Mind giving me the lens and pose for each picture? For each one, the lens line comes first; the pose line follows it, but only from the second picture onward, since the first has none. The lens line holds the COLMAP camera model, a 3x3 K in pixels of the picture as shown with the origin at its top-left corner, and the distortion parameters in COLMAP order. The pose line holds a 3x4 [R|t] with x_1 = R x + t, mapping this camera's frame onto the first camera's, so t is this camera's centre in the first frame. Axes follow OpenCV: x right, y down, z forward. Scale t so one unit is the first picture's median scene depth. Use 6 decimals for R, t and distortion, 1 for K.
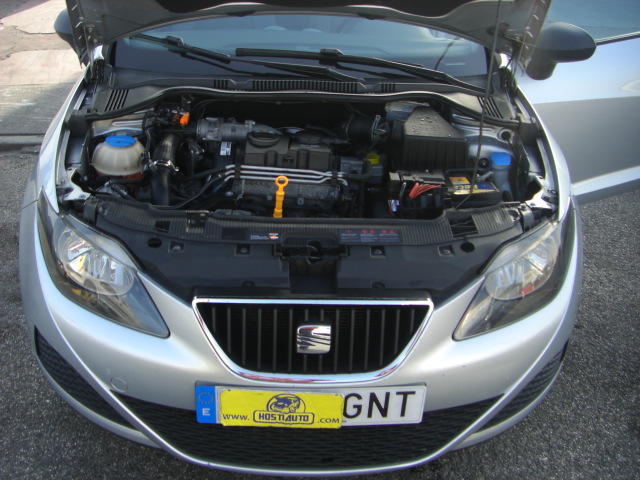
lens RADIAL K [[728.5, 0, 286.4], [0, 728.5, 209.8], [0, 0, 1]] dist [-0.183572, 0.124044]
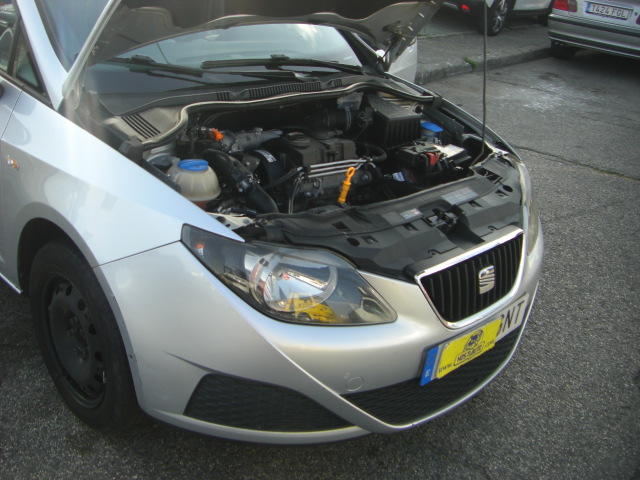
lens RADIAL K [[728.5, 0, 286.4], [0, 728.5, 209.8], [0, 0, 1]] dist [-0.183572, 0.124044]
pose [[0.744280, -0.216123, 0.631932, -0.928672], [0.220070, 0.972713, 0.073475, -0.100653], [-0.630568, 0.084384, 0.771533, 0.241388]]
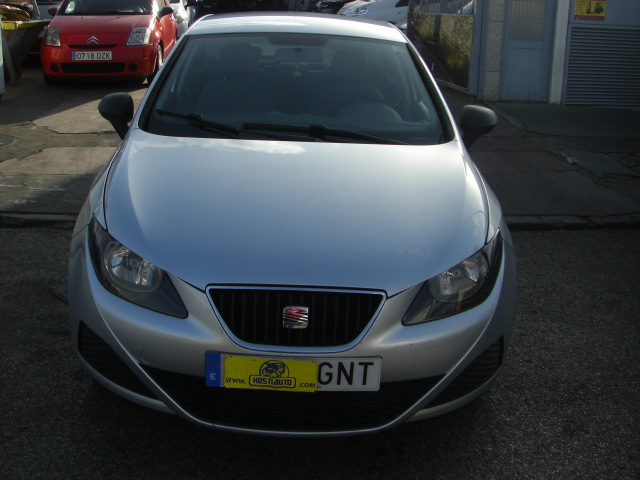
lens RADIAL K [[728.5, 0, 286.4], [0, 728.5, 209.8], [0, 0, 1]] dist [-0.183572, 0.124044]
pose [[0.999825, 0.016081, -0.009545, 0.028794], [-0.017459, 0.985591, -0.168240, 0.198868], [0.006702, 0.168377, 0.985700, -0.338331]]
